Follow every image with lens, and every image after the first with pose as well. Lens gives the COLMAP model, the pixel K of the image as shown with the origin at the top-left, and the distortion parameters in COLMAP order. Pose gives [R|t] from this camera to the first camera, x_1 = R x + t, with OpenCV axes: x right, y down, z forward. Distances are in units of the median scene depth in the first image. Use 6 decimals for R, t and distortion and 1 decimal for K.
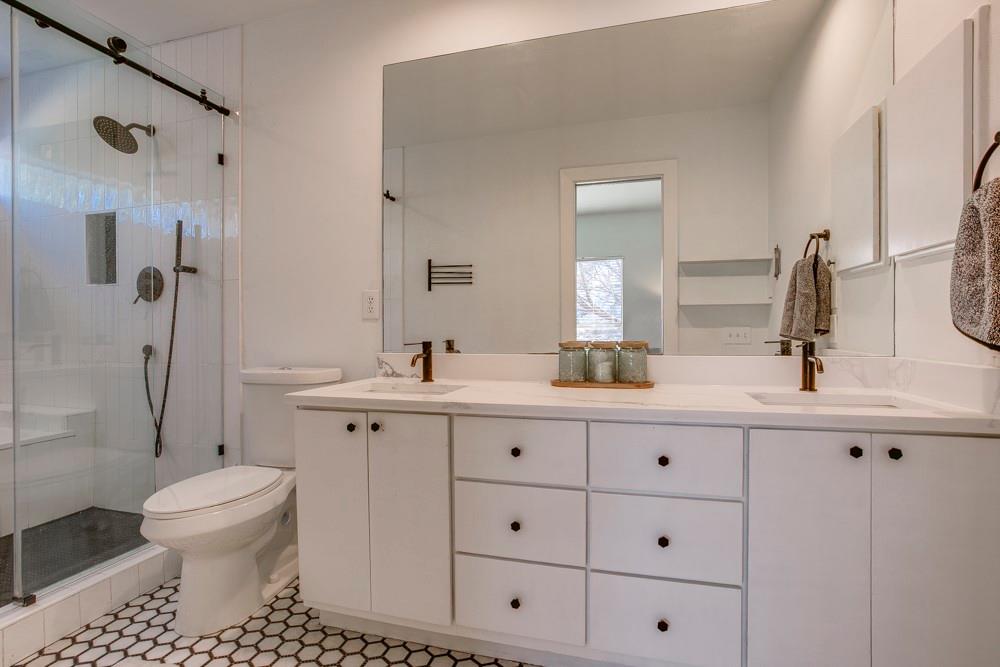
lens RADIAL K [[512.4, 0, 498.9], [0, 512.4, 330.4], [0, 0, 1]] dist [-0.000831, 0.000123]
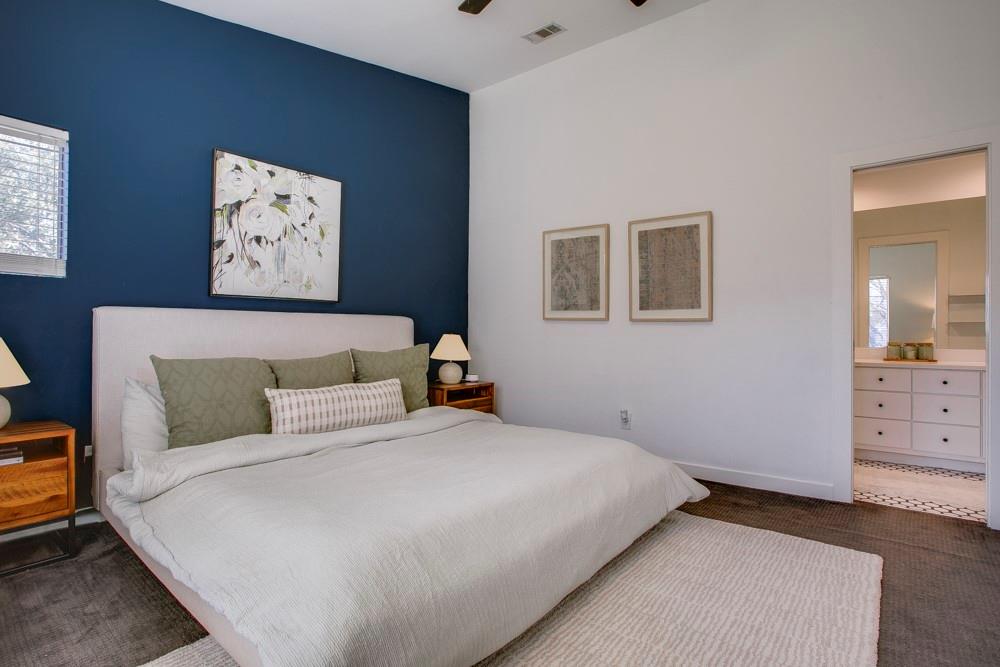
lens RADIAL K [[512.4, 0, 501.2], [0, 512.4, 334.8], [0, 0, 1]] dist [-0.000831, 0.000123]
pose [[0.930243, -0.003640, -0.366927, -0.684008], [0.002015, 0.999986, -0.004811, -0.004517], [0.366939, 0.003736, 0.930237, -1.880688]]
